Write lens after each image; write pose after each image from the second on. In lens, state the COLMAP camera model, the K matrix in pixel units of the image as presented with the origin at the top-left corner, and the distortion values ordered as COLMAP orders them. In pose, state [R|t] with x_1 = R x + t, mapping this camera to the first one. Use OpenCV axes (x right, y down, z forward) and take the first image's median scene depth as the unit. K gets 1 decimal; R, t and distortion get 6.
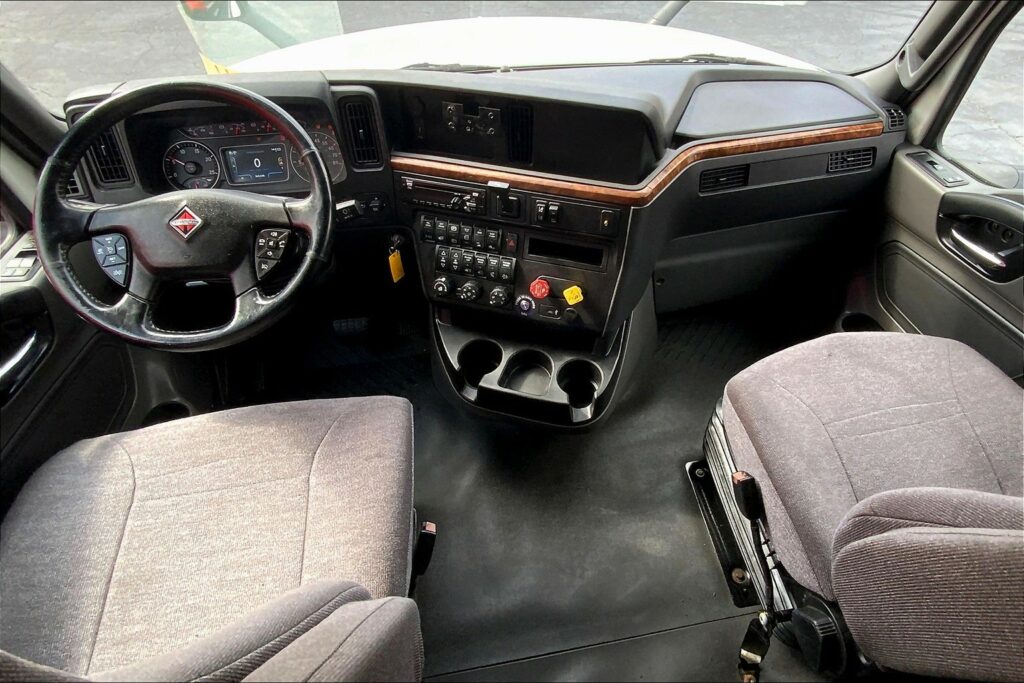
lens RADIAL K [[544.9, 0, 570.7], [0, 544.9, 336.4], [0, 0, 1]] dist [0.037172, -0.060185]
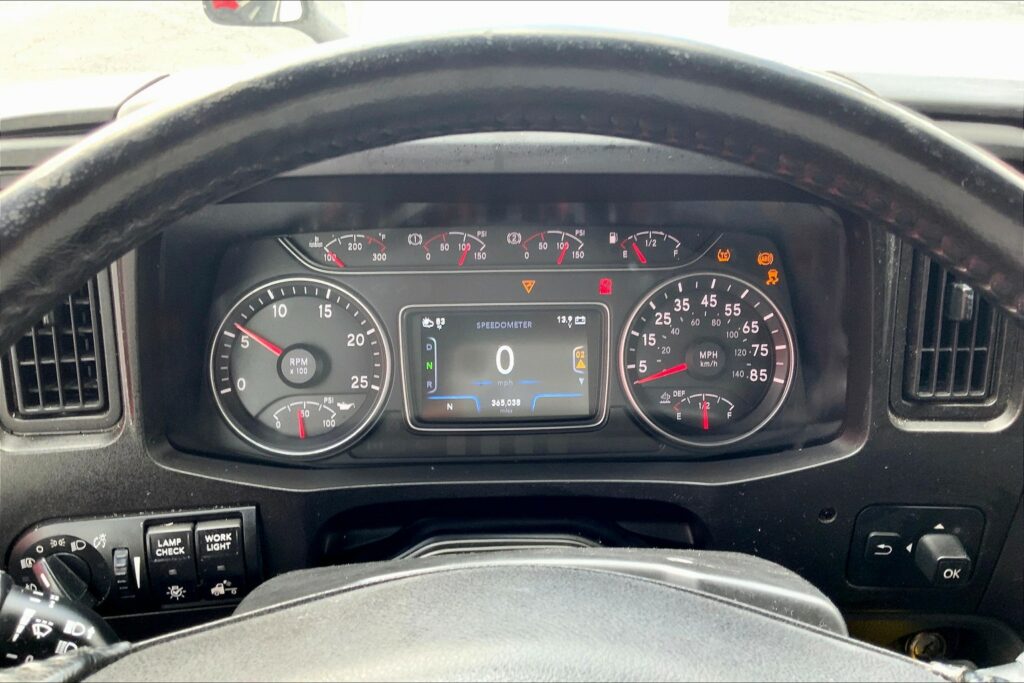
lens RADIAL K [[836.8, 0, 512.0], [0, 836.8, 341.5], [0, 0, 1]] dist [0.116746, -0.243852]
pose [[0.988075, 0.067919, -0.138182, -0.515623], [-0.097814, 0.969978, -0.222656, -0.229347], [0.118911, 0.233517, 0.965054, 0.567559]]
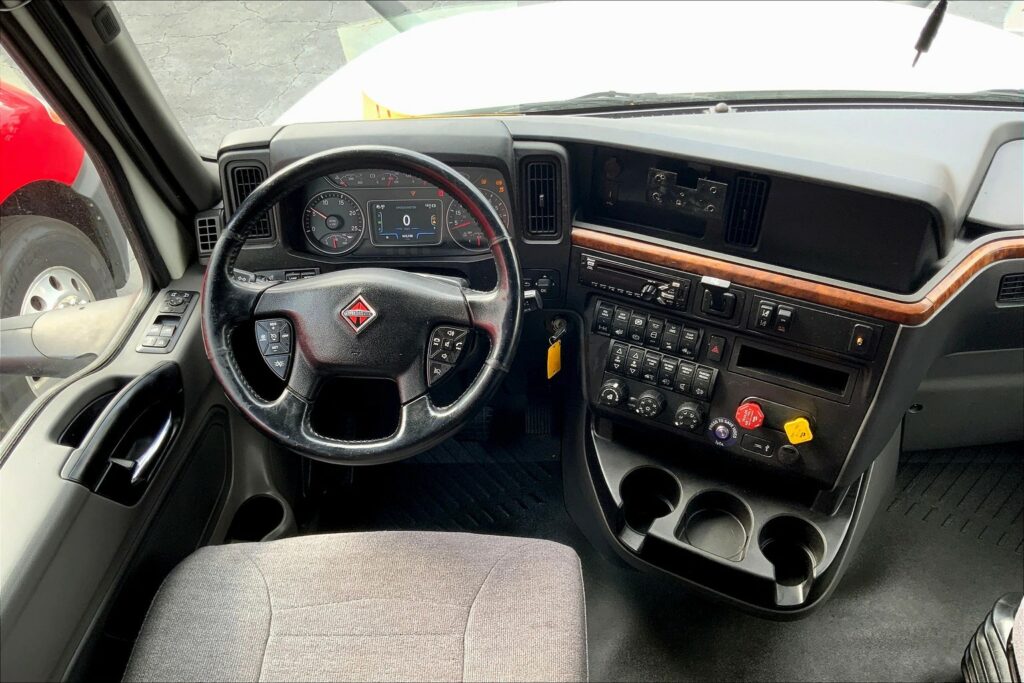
lens RADIAL K [[836.8, 0, 512.0], [0, 836.8, 341.5], [0, 0, 1]] dist [0.116746, -0.243852]
pose [[0.971454, 0.099494, -0.215354, -0.132773], [-0.112714, 0.992370, -0.049974, -0.093519], [0.208739, 0.072821, 0.975256, -0.183737]]
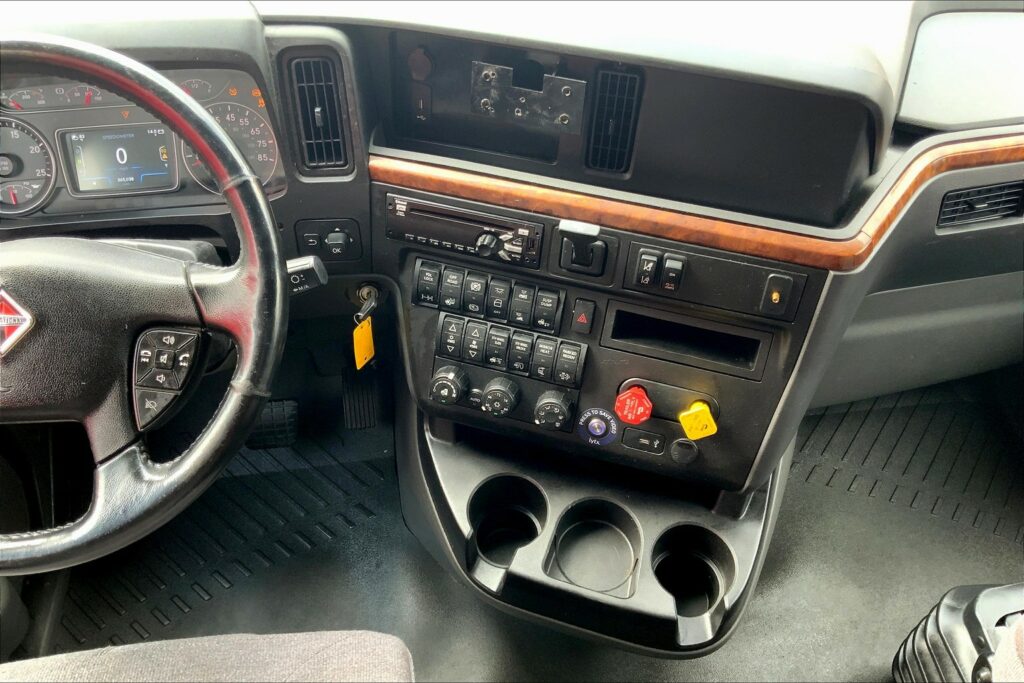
lens RADIAL K [[836.8, 0, 512.0], [0, 836.8, 341.5], [0, 0, 1]] dist [0.116746, -0.243852]
pose [[0.998699, 0.032782, -0.039061, -0.145925], [-0.031919, 0.999236, 0.022535, -0.165831], [0.039769, -0.021259, 0.998983, 0.167816]]
